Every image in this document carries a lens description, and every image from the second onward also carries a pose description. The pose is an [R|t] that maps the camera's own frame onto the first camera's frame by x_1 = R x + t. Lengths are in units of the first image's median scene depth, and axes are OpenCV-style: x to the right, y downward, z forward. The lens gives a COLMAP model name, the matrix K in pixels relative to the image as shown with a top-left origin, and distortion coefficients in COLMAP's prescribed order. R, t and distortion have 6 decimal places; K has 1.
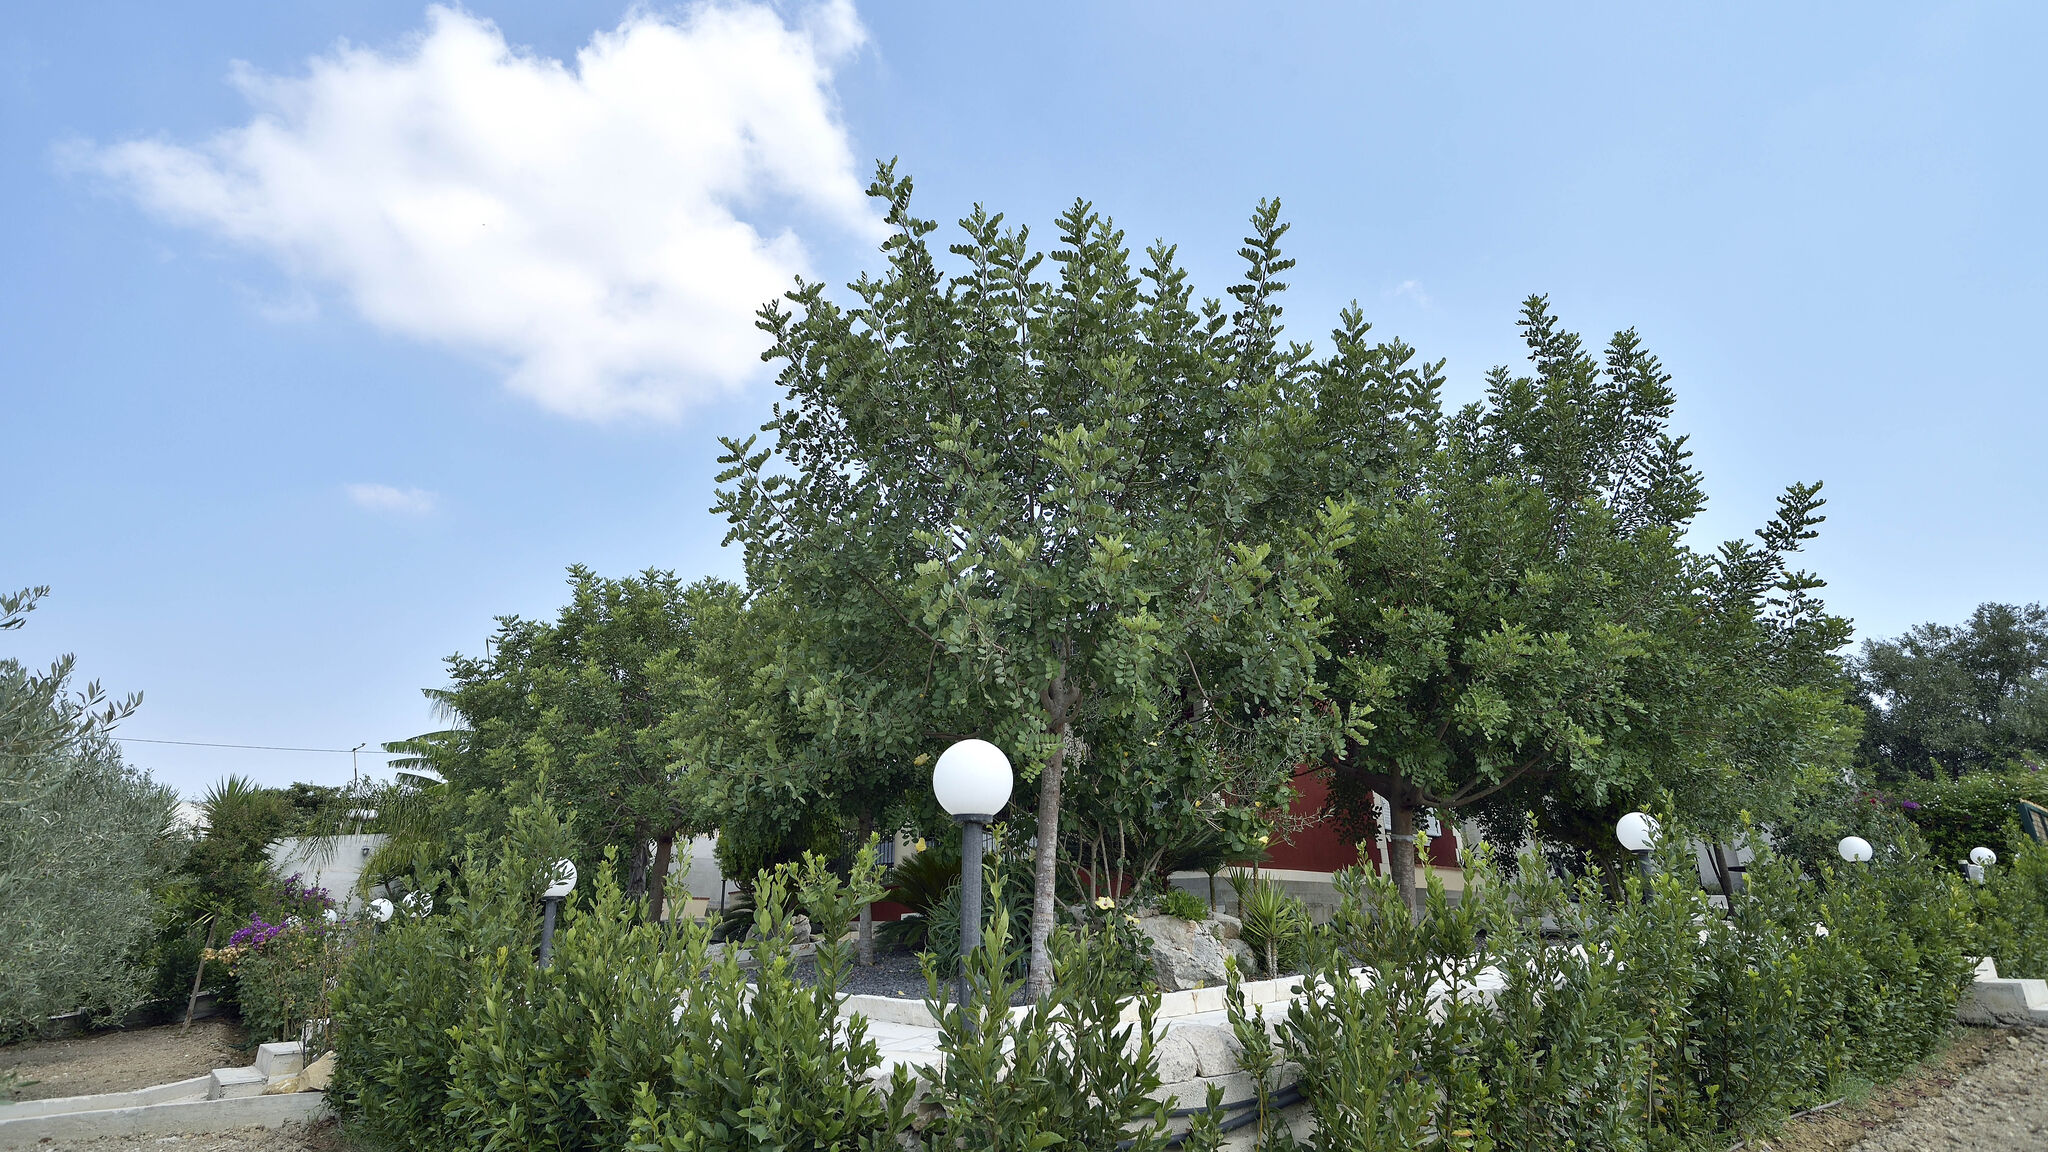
lens RADIAL K [[1035.7, 0, 1034.2], [0, 1035.7, 572.6], [0, 0, 1]] dist [-0.003831, 0.005516]
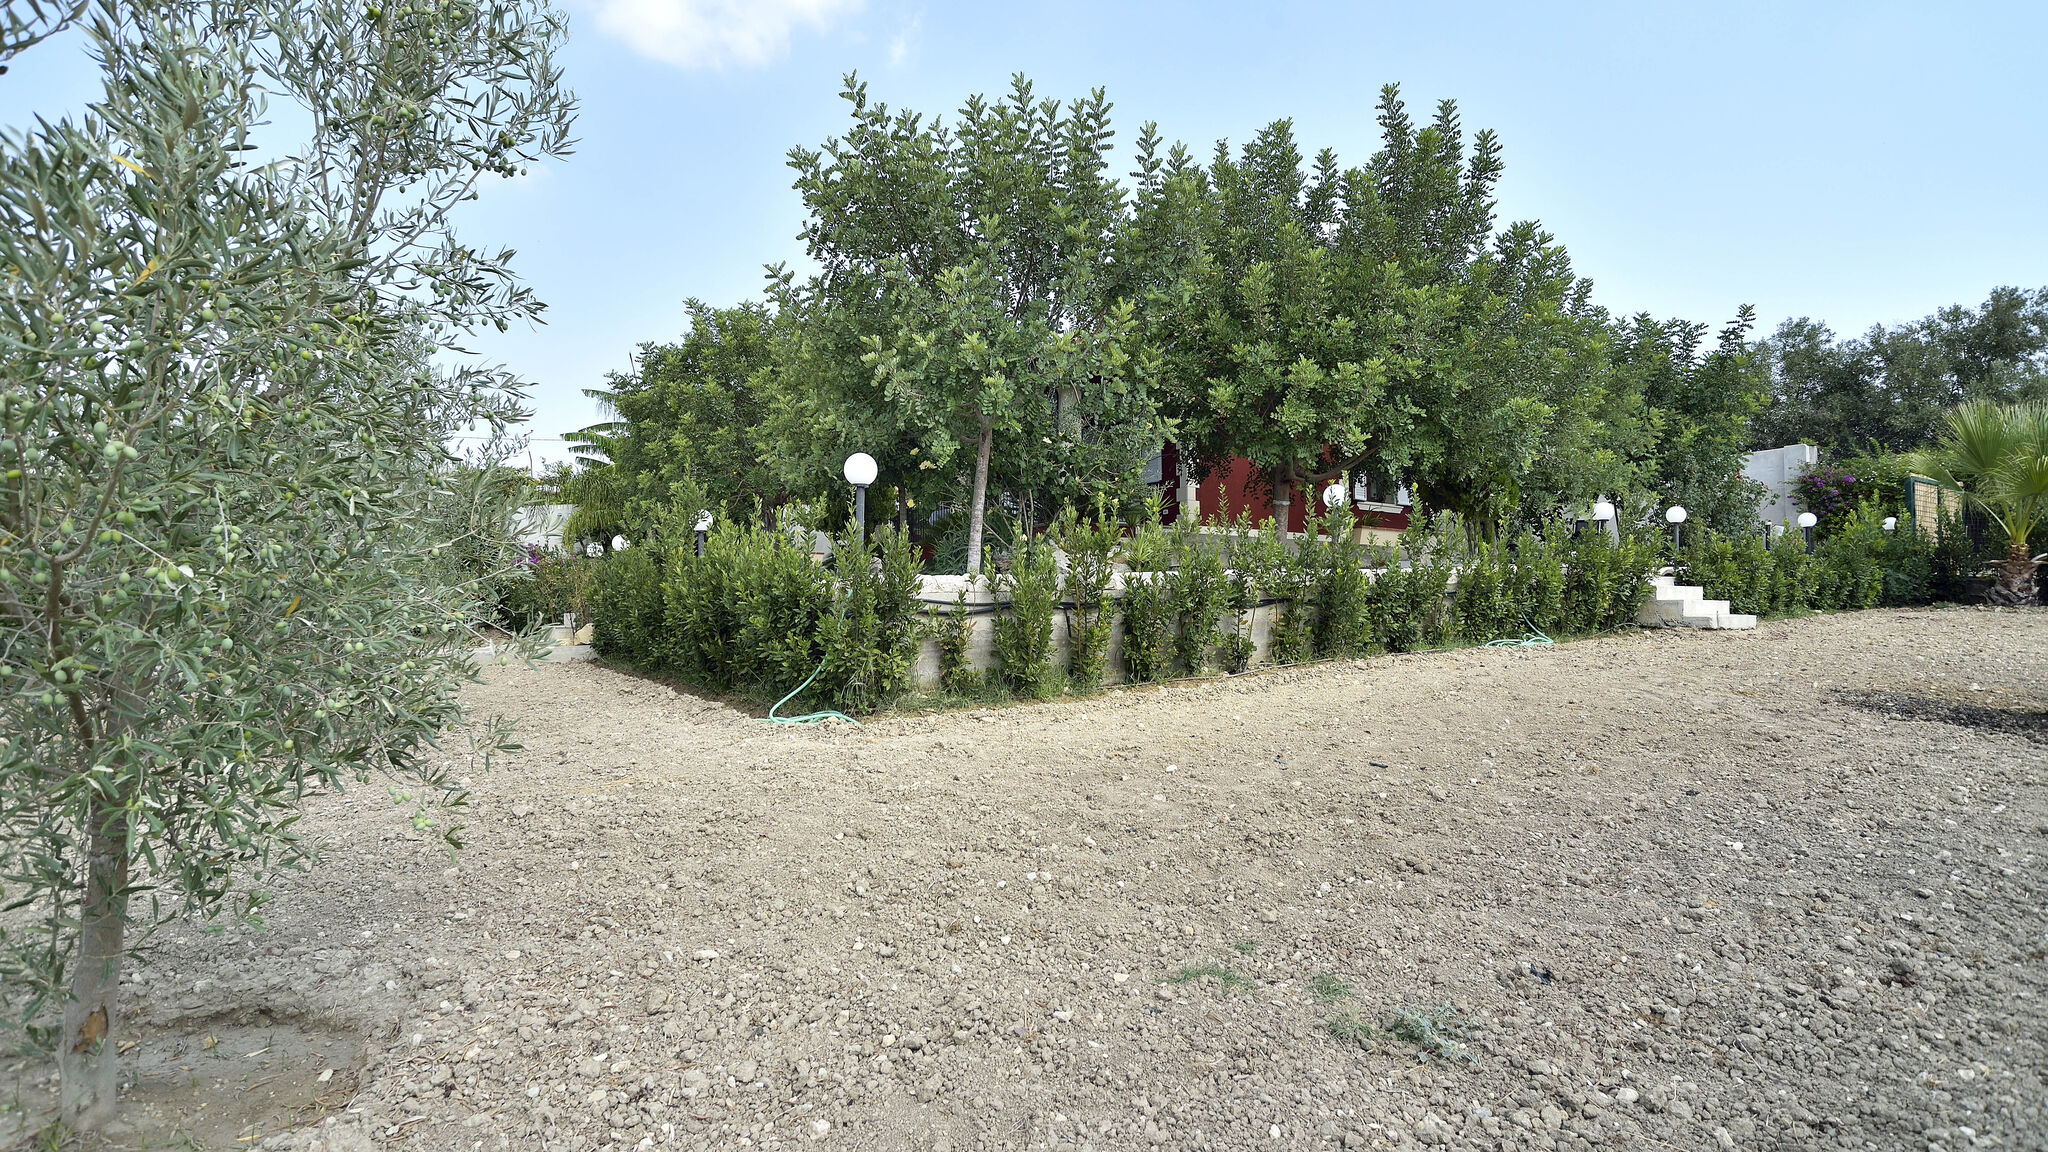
lens RADIAL K [[1035.7, 0, 1018.5], [0, 1035.7, 564.5], [0, 0, 1]] dist [-0.003831, 0.005516]
pose [[0.992151, 0.008212, -0.124777, 0.160781], [0.029172, 0.955109, 0.294814, -0.076112], [0.121597, -0.296140, 0.947373, -0.342803]]
